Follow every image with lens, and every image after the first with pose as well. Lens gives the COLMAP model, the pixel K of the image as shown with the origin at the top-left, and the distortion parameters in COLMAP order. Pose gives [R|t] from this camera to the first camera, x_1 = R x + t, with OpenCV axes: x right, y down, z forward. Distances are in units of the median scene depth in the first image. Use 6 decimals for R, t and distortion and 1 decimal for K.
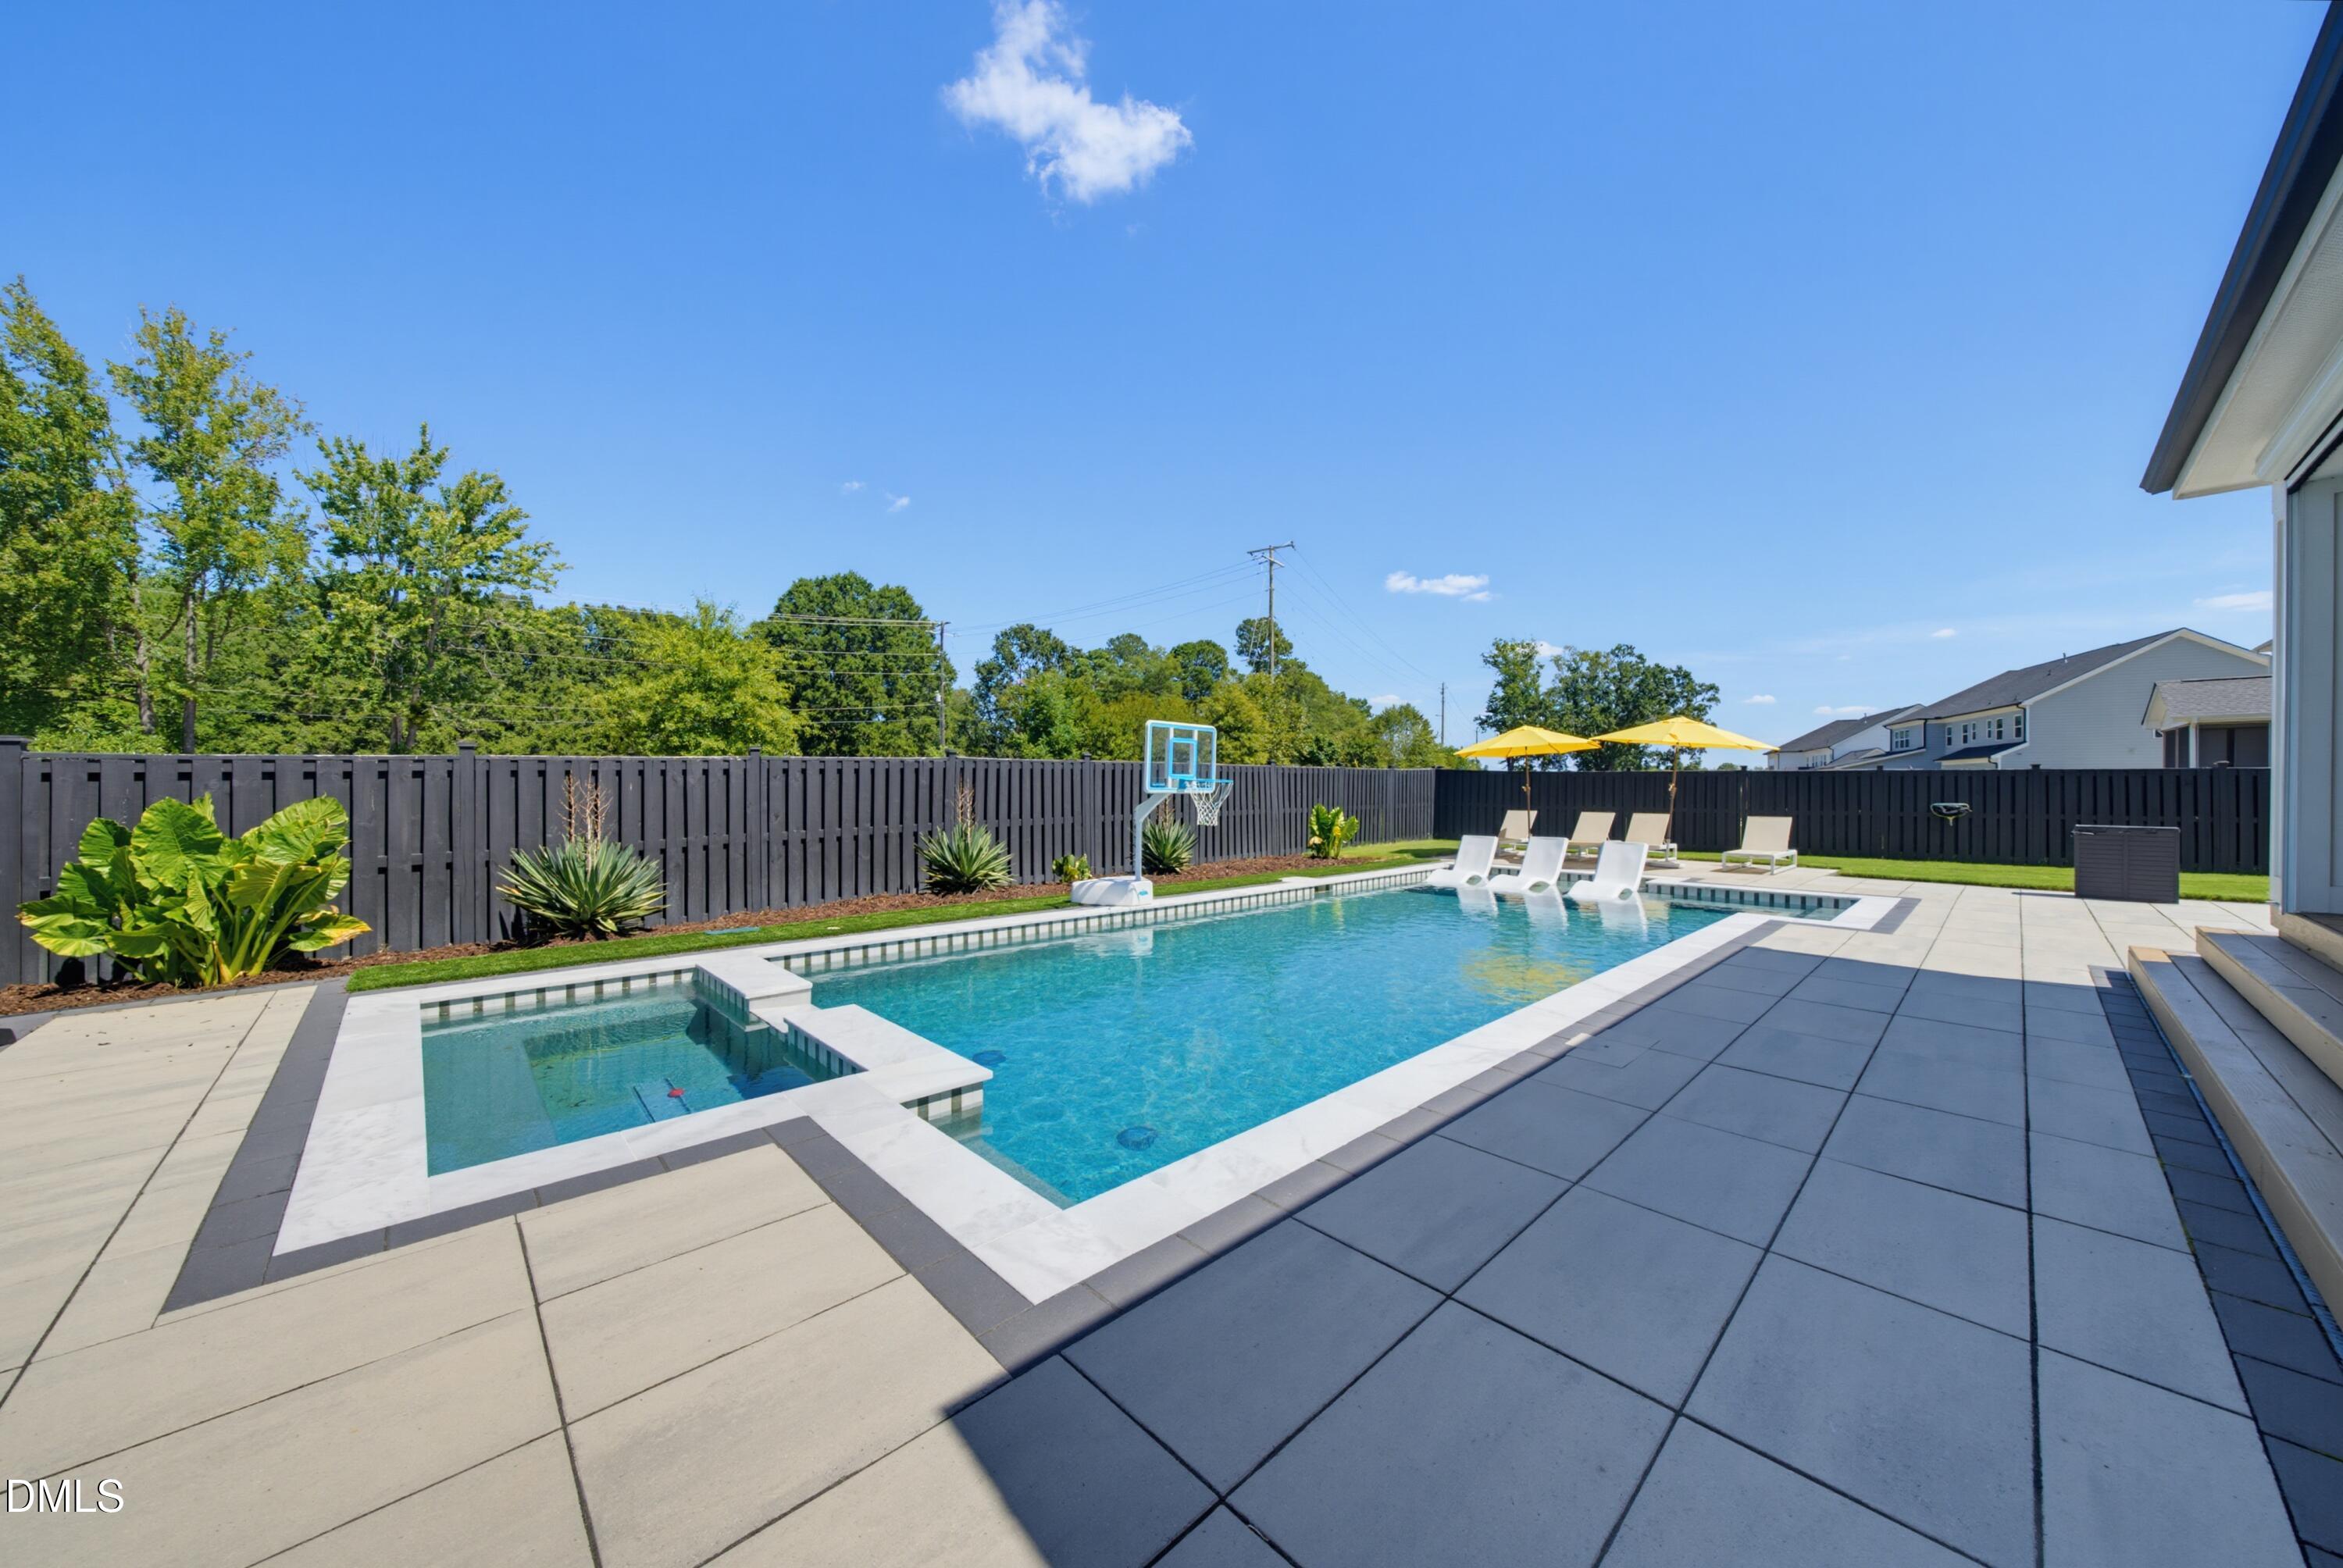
lens RADIAL K [[808.8, 0, 1171.2], [0, 808.8, 776.1], [0, 0, 1]] dist [-0.011538, 0.000062]
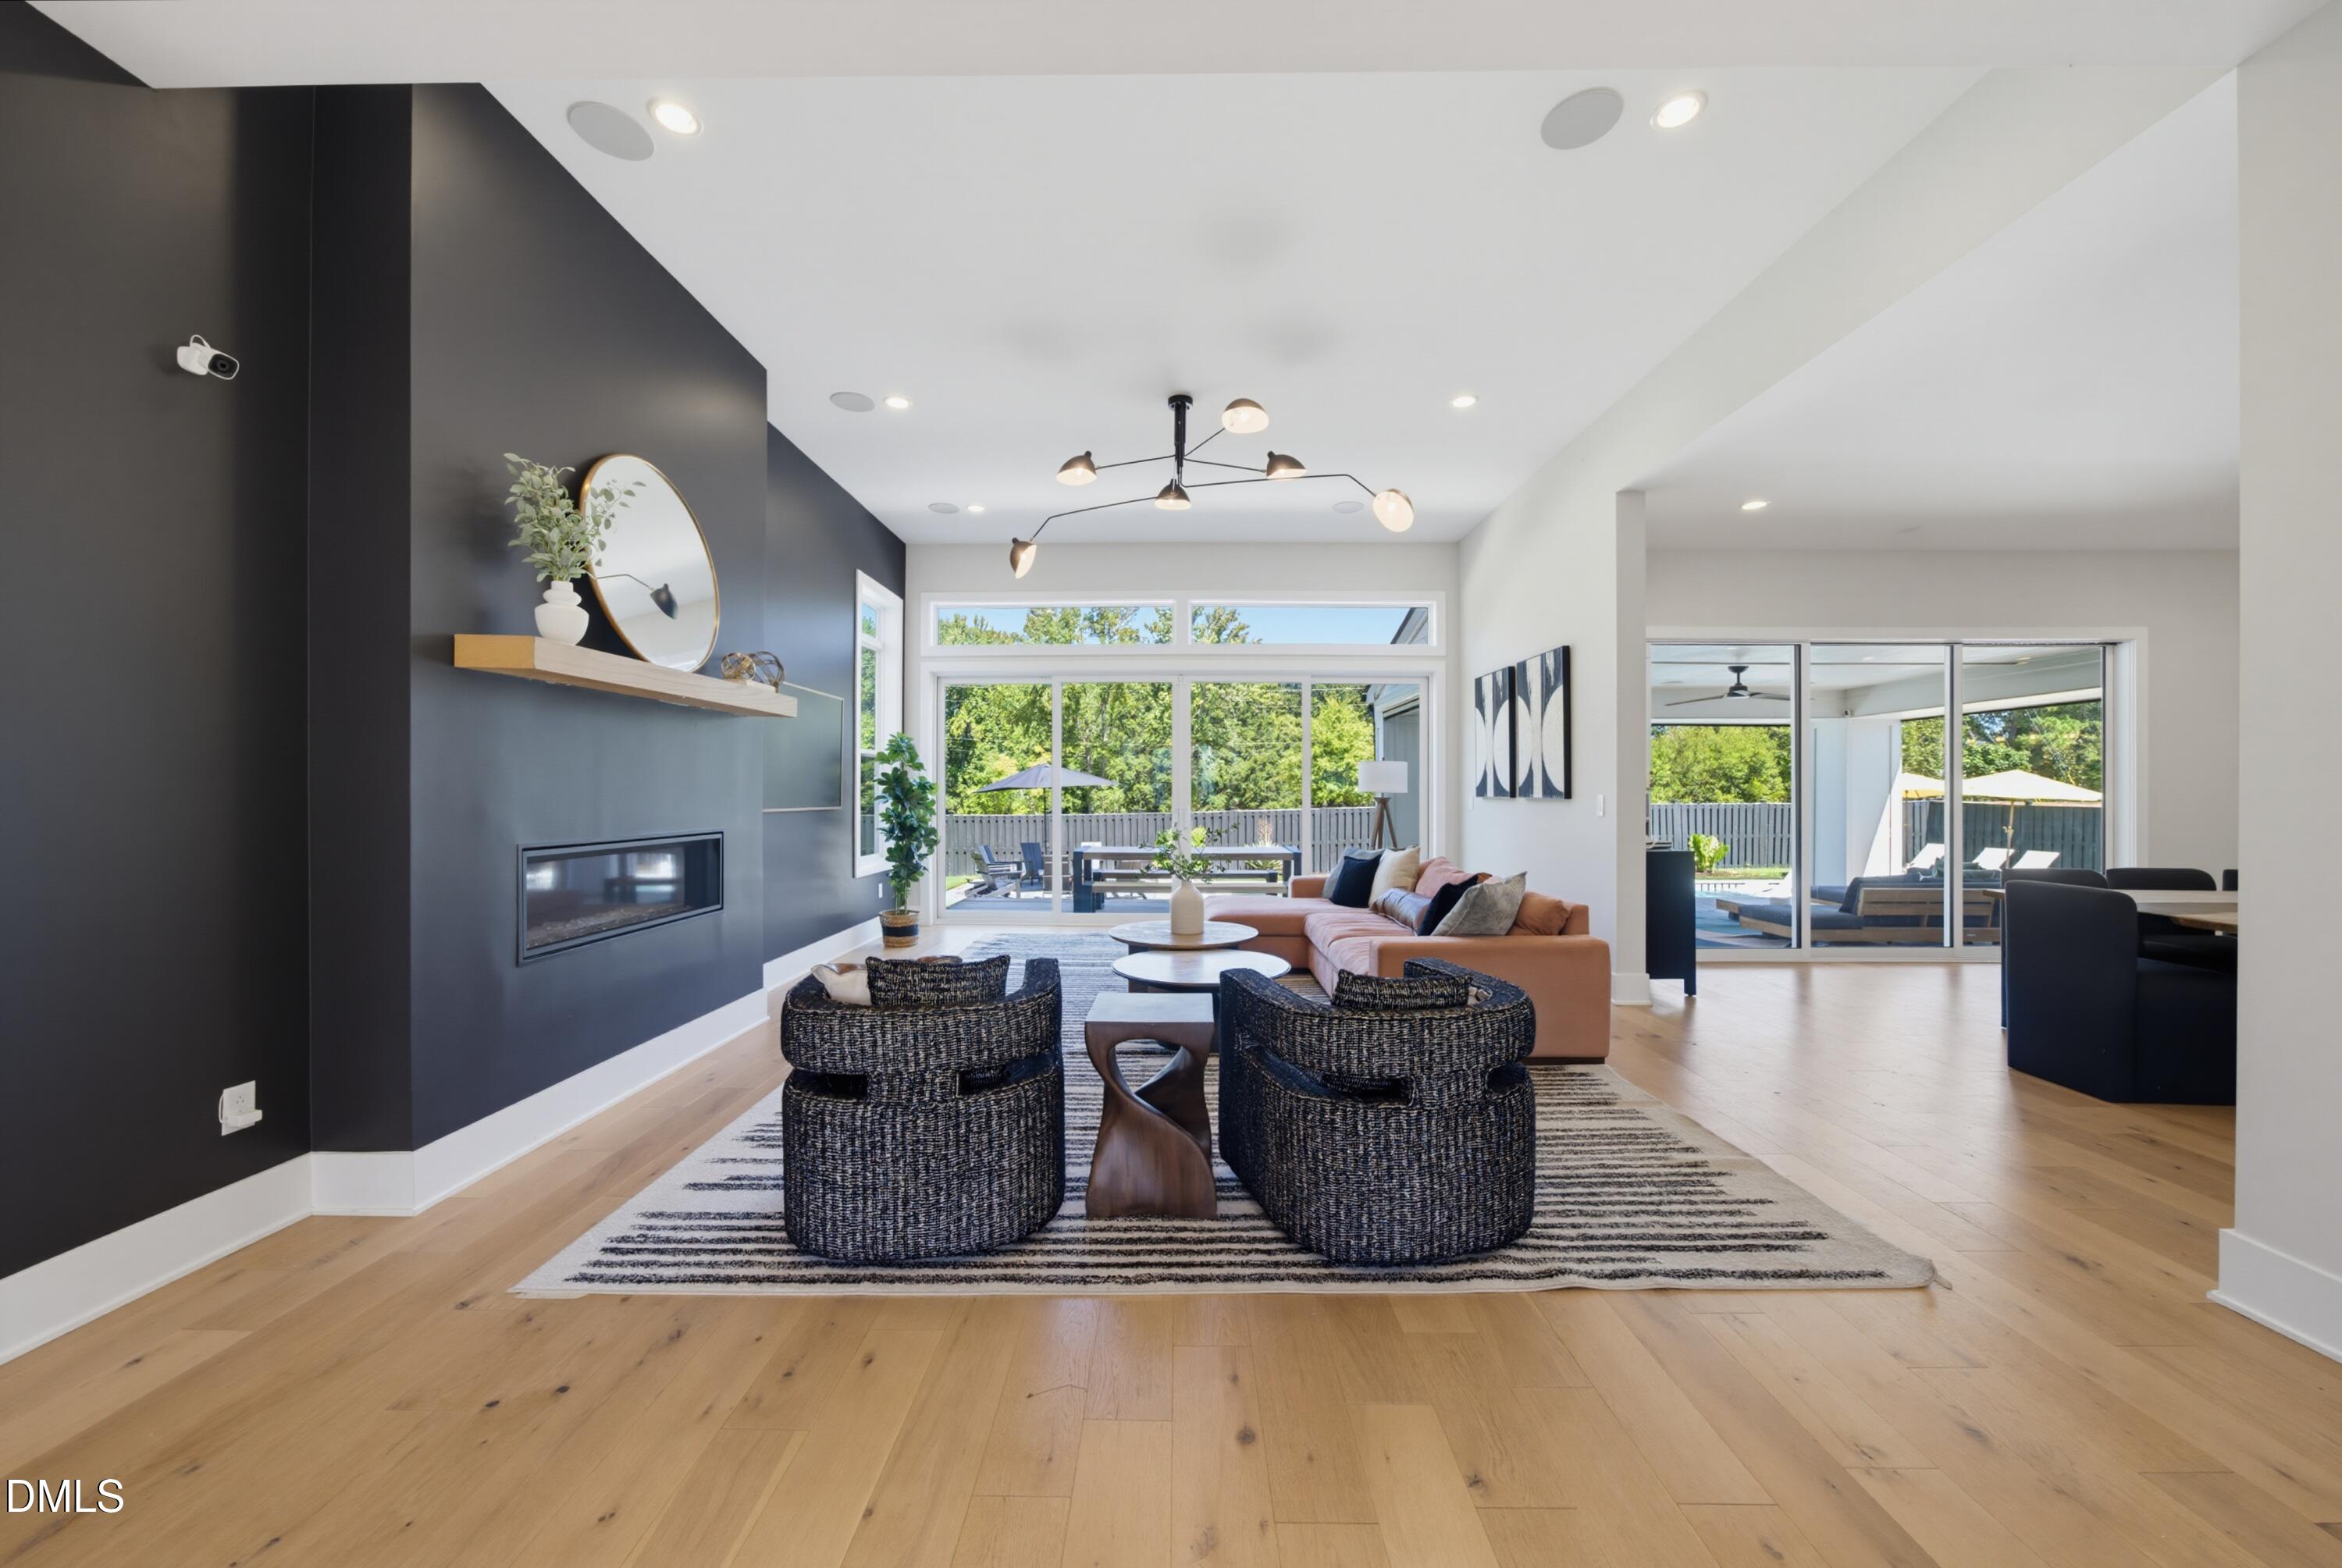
lens RADIAL K [[874.6, 0, 1173.0], [0, 874.6, 784.9], [0, 0, 1]] dist [-0.000015, 0.000002]
pose [[0.722803, 0.000607, -0.691054, 0.470745], [0.002736, 0.999989, 0.003739, -0.049452], [0.691049, -0.004593, 0.722794, -0.586969]]
